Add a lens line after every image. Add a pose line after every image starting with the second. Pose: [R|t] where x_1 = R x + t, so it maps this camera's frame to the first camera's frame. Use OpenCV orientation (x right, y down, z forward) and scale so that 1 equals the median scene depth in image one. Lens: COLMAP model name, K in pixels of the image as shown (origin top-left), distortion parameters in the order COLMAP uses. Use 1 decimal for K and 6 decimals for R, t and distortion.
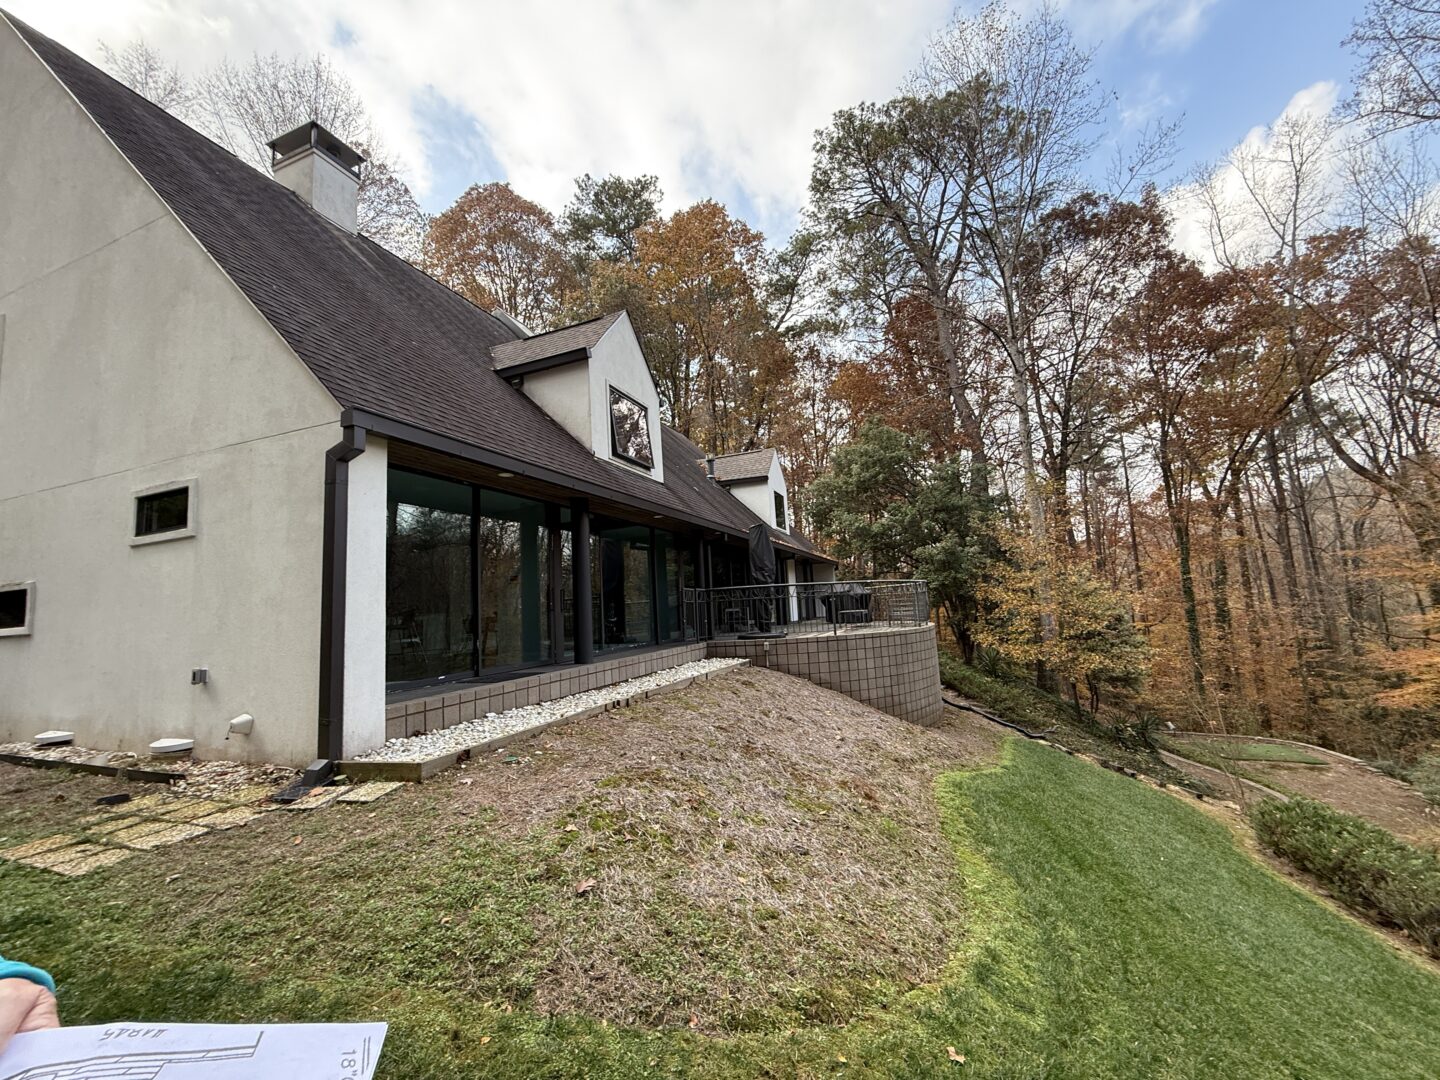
lens RADIAL K [[580.9, 0, 721.5], [0, 580.9, 531.5], [0, 0, 1]] dist [-0.001240, -0.000001]
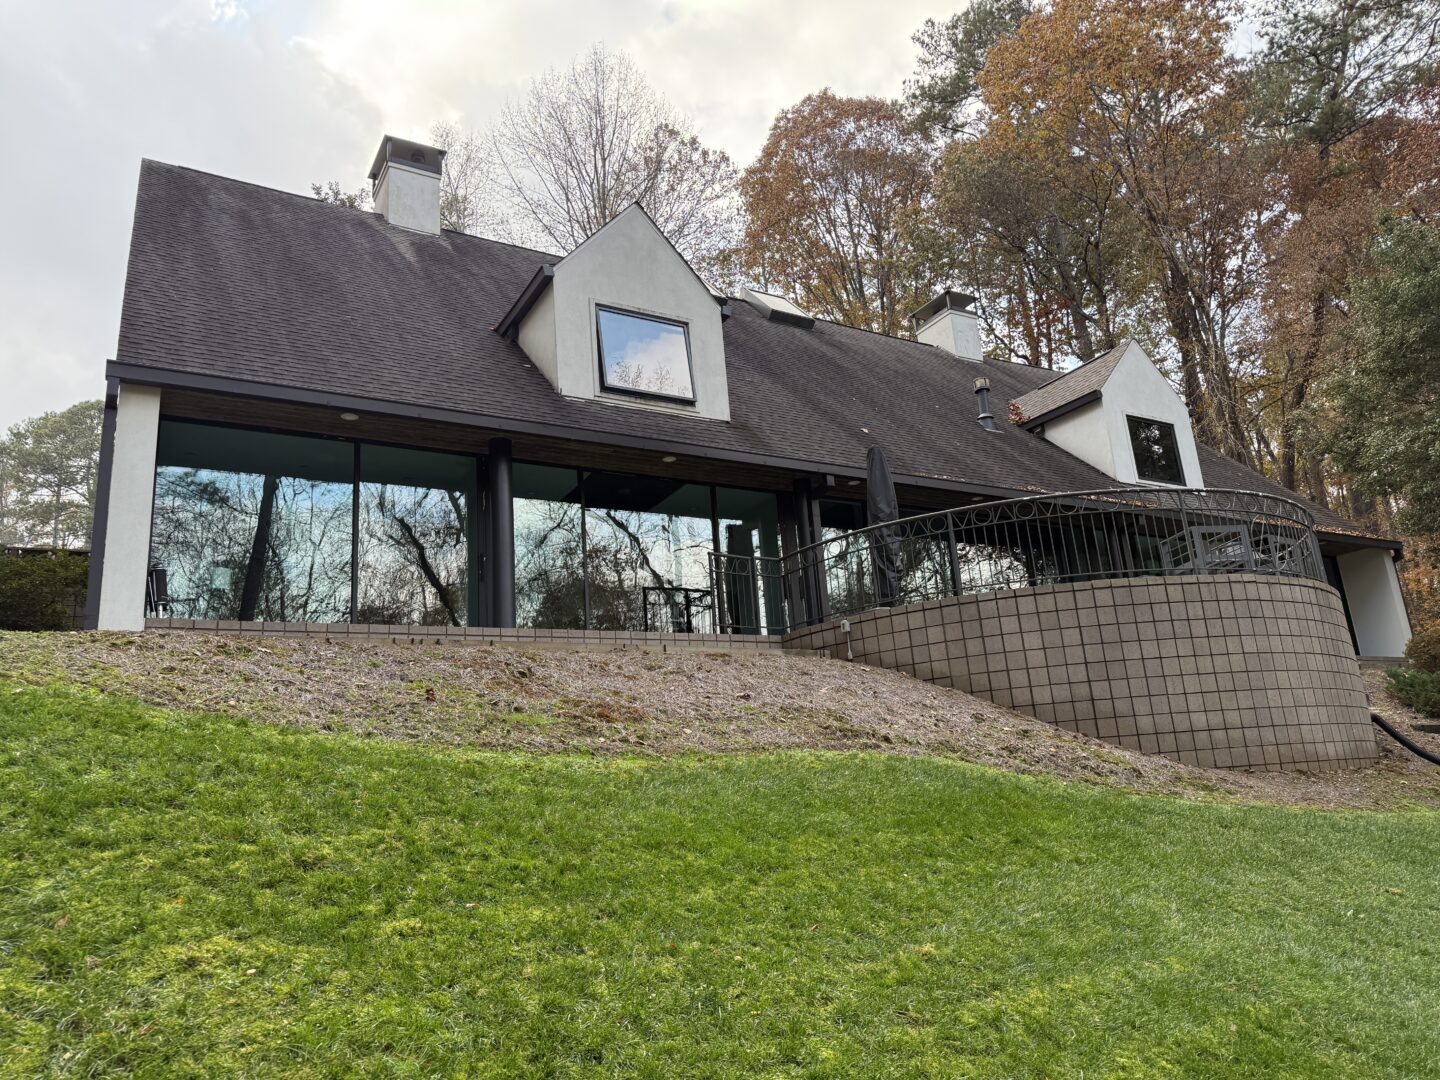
lens RADIAL K [[1023.7, 0, 720.0], [0, 1023.7, 540.0], [0, 0, 1]] dist [0.148912, -0.252384]
pose [[0.776661, -0.175114, -0.605089, 0.335383], [0.112185, 0.983678, -0.140684, 0.125899], [0.619848, 0.041382, 0.783630, 0.024039]]
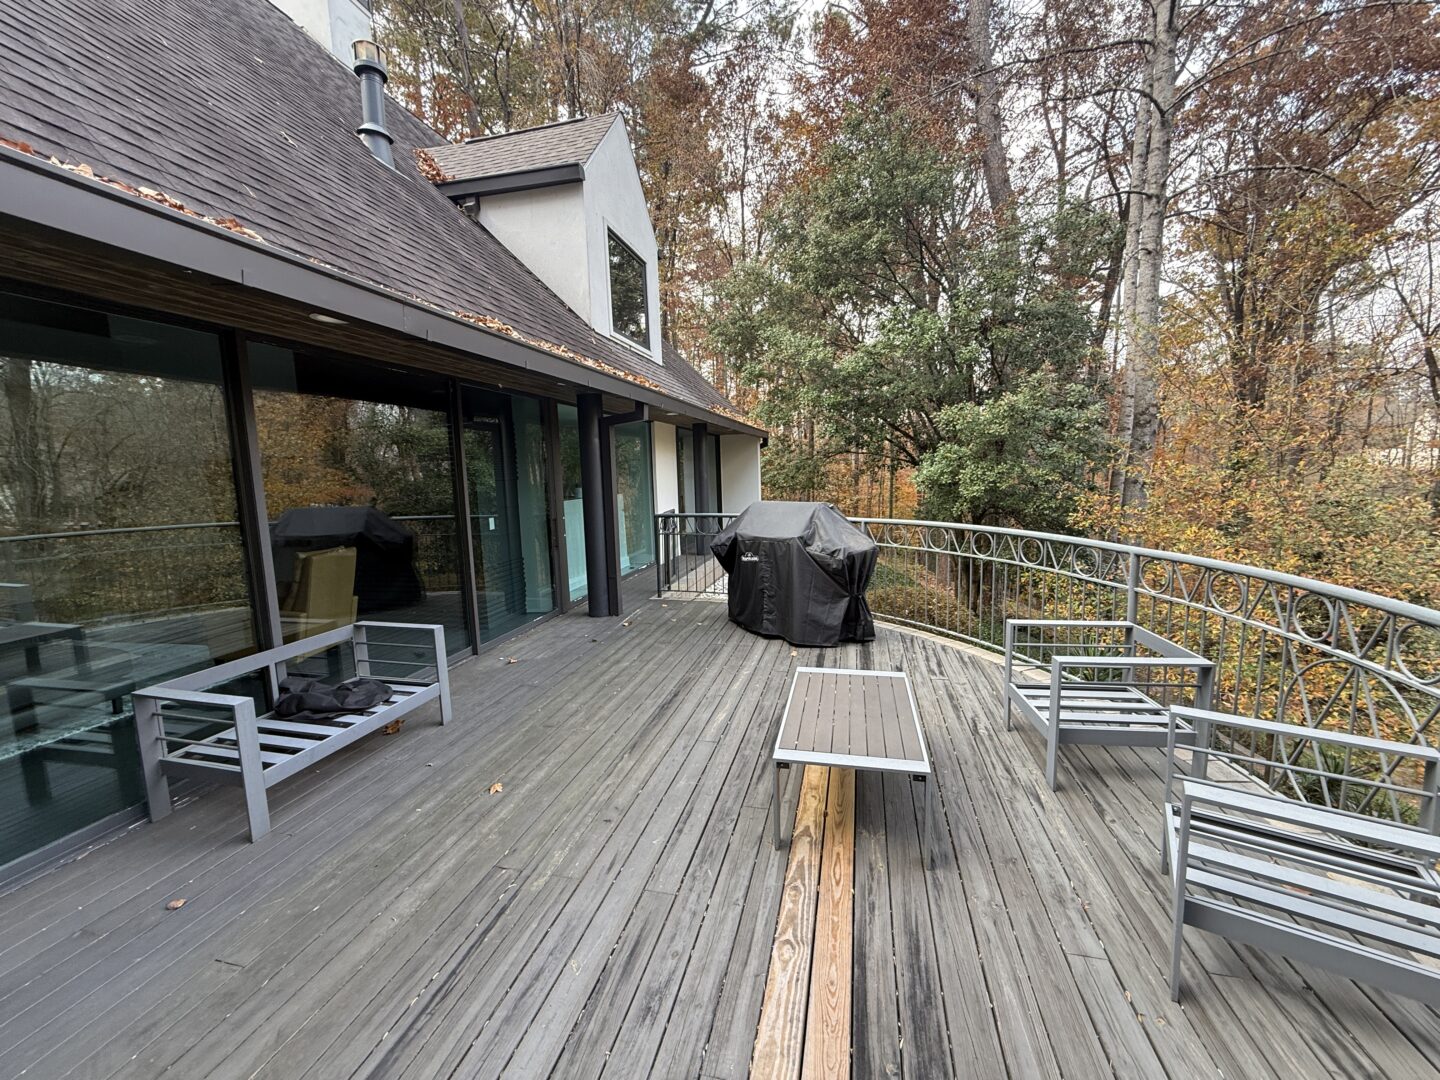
lens RADIAL K [[582.3, 0, 714.8], [0, 582.3, 542.2], [0, 0, 1]] dist [-0.002299, 0.002674]
pose [[0.994015, 0.012638, 0.108515, 0.114198], [-0.038141, 0.970931, 0.236300, 0.030851], [-0.102374, -0.239025, 0.965602, 0.555049]]
